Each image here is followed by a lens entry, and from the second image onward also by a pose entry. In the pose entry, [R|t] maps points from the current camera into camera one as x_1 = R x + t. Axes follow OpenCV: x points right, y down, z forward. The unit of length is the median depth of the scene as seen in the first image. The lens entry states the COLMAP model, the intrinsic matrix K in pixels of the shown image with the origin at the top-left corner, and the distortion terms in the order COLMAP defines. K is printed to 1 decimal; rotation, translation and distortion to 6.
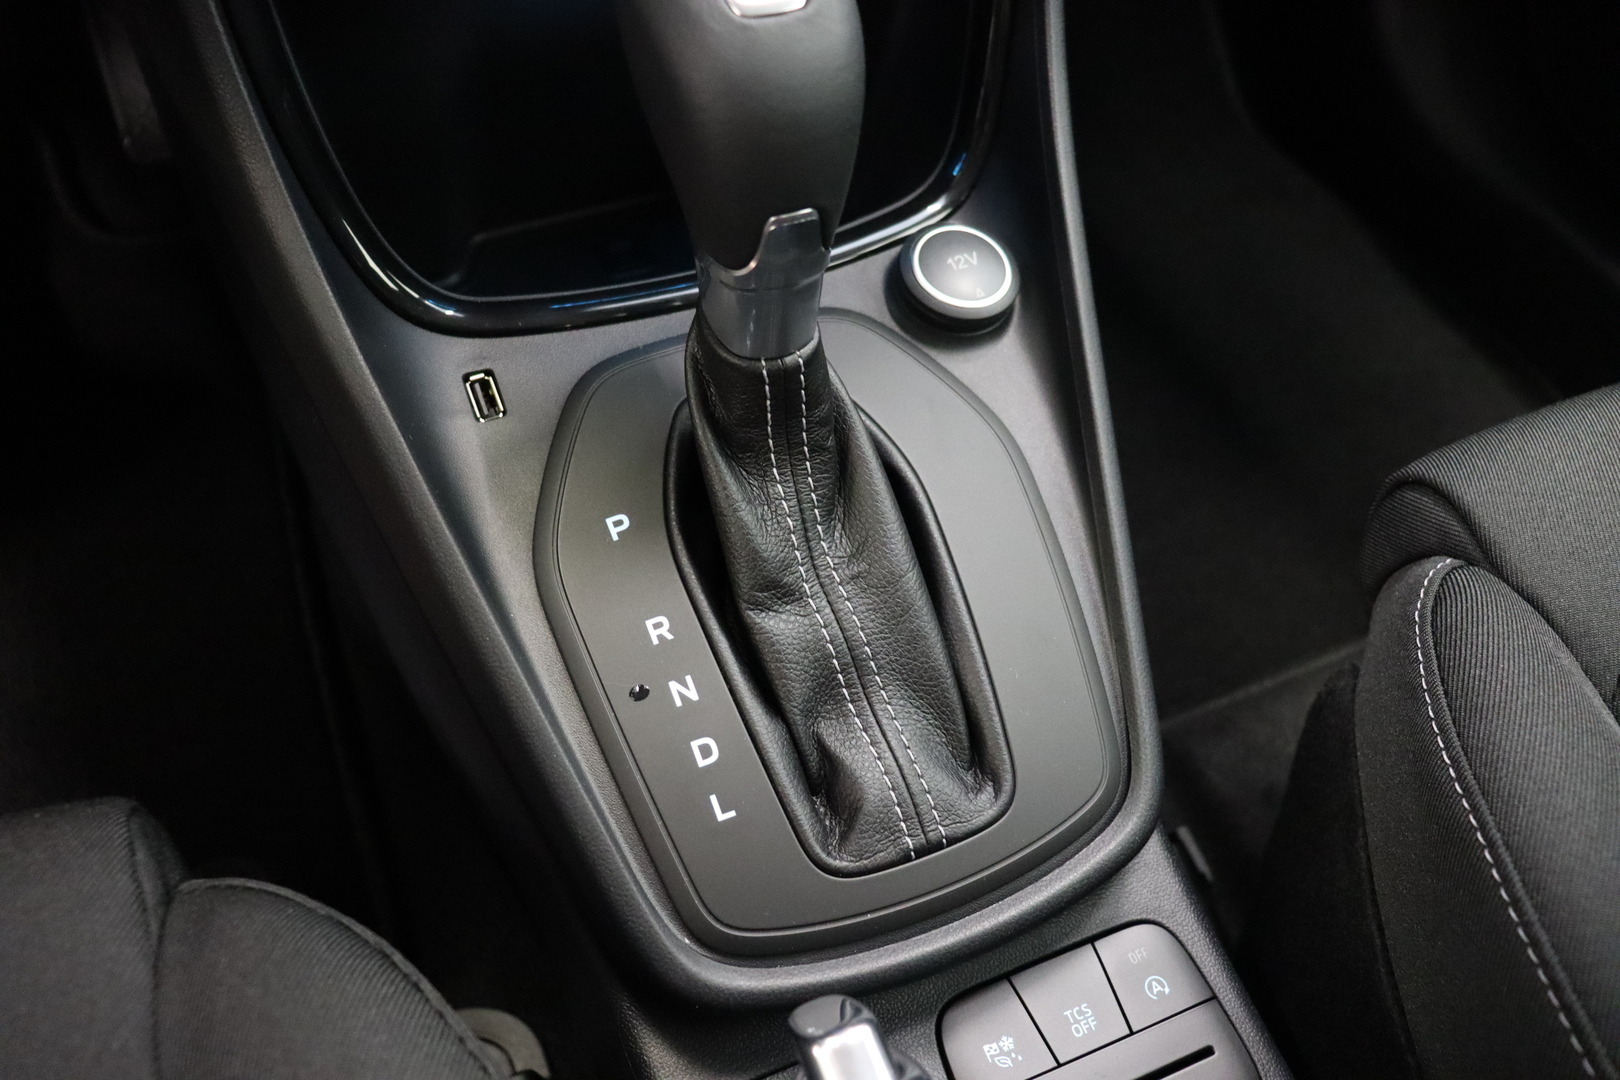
lens RADIAL K [[1336.3, 0, 835.0], [0, 1336.3, 532.8], [0, 0, 1]] dist [-0.139660, 0.011197]
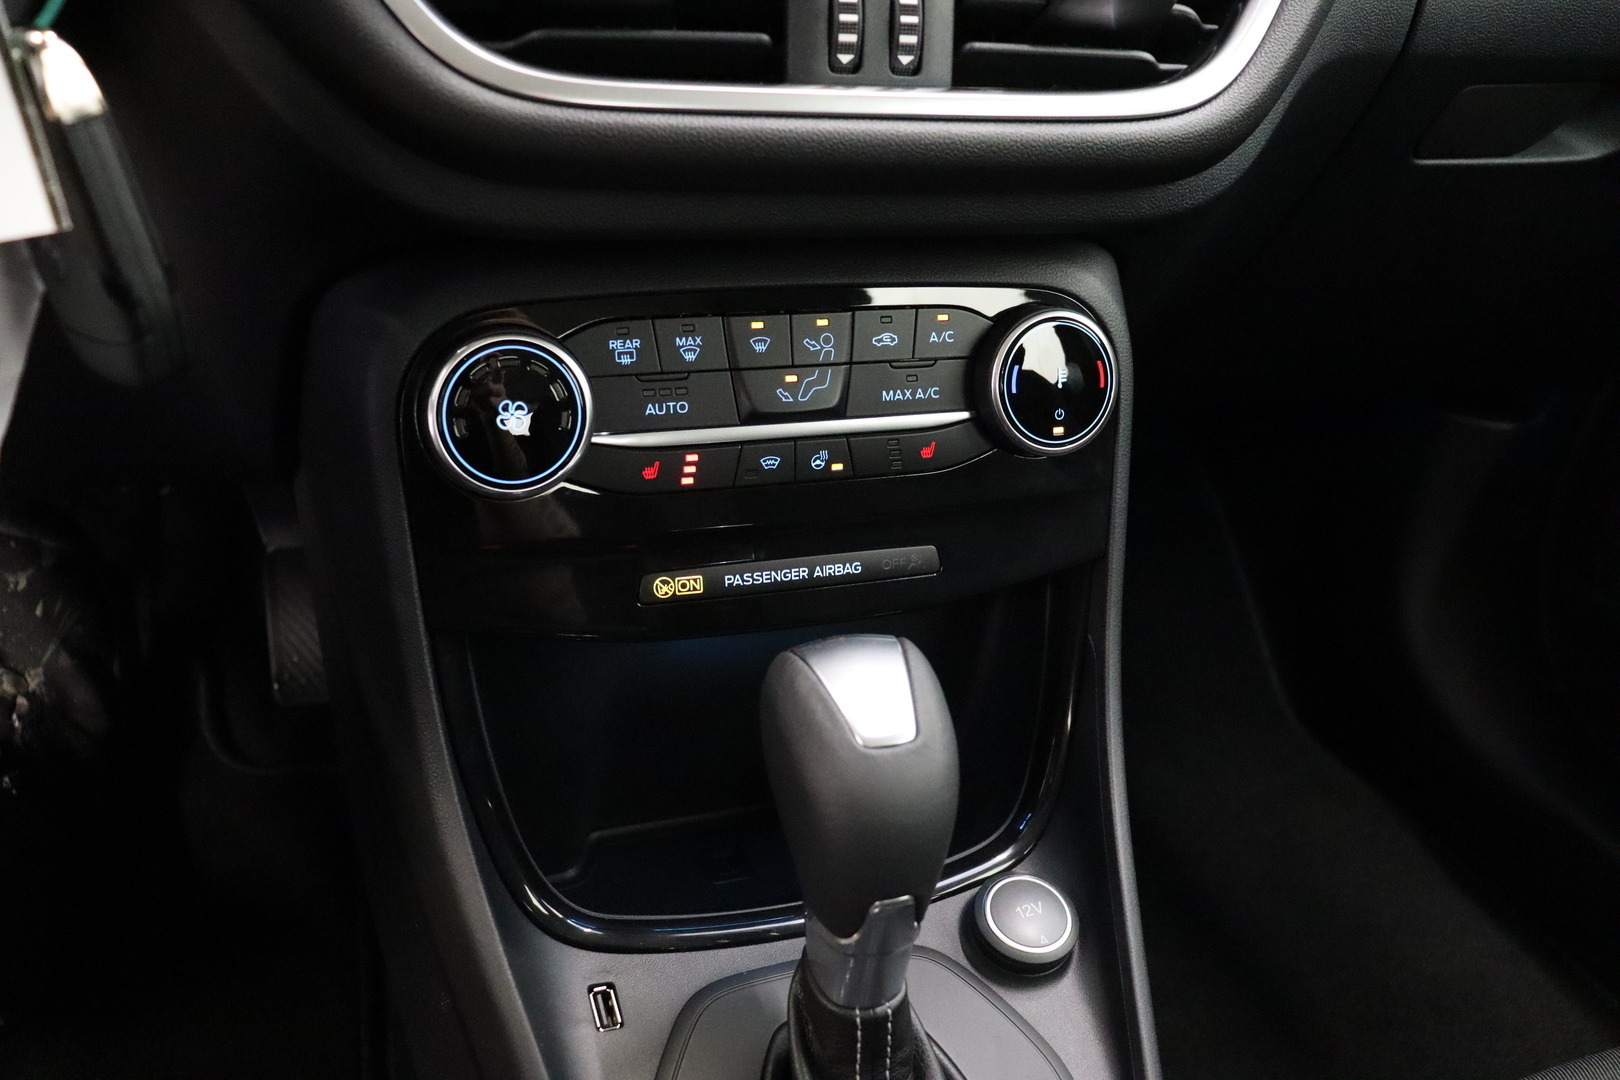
lens RADIAL K [[1336.3, 0, 835.0], [0, 1336.3, 532.8], [0, 0, 1]] dist [-0.139660, 0.011197]
pose [[0.997289, 0.052743, -0.051304, -0.033510], [-0.068276, 0.923274, -0.378026, -0.072567], [0.027430, 0.380504, 0.924372, -0.200609]]
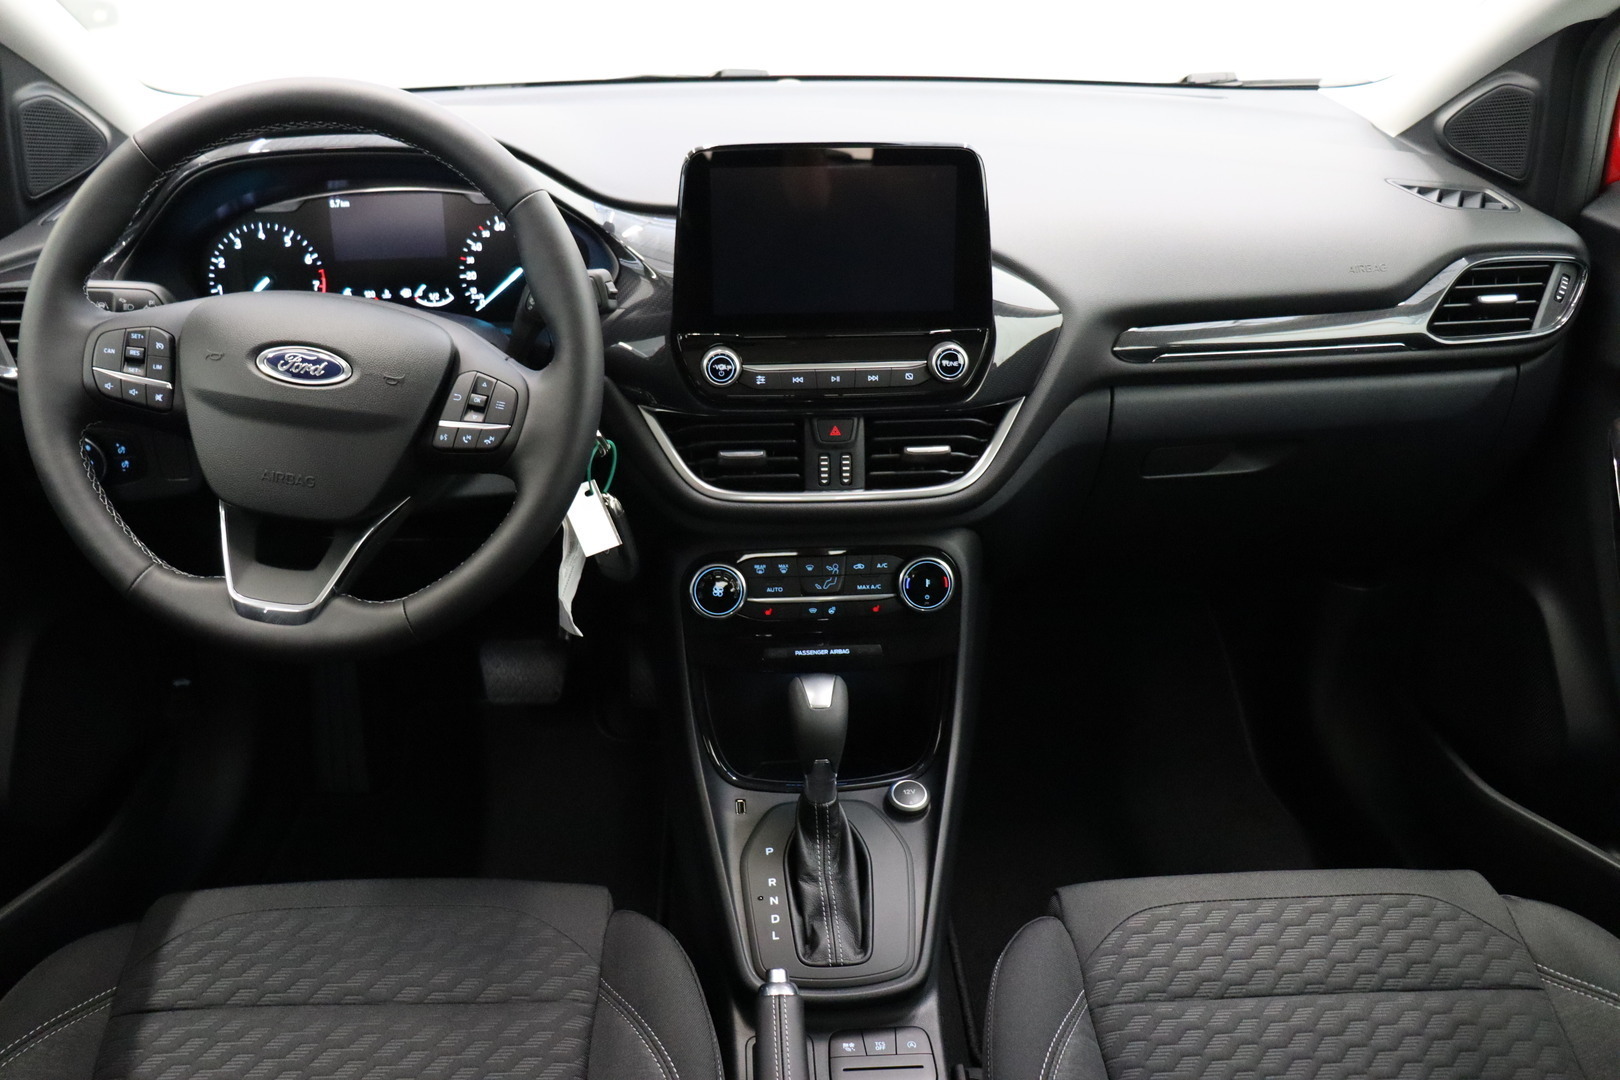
lens RADIAL K [[1336.3, 0, 835.0], [0, 1336.3, 532.8], [0, 0, 1]] dist [-0.139660, 0.011197]
pose [[0.948092, 0.091984, -0.304402, 0.869624], [-0.213682, 0.893208, -0.395626, 0.528415], [0.235503, 0.440135, 0.866498, -2.013238]]
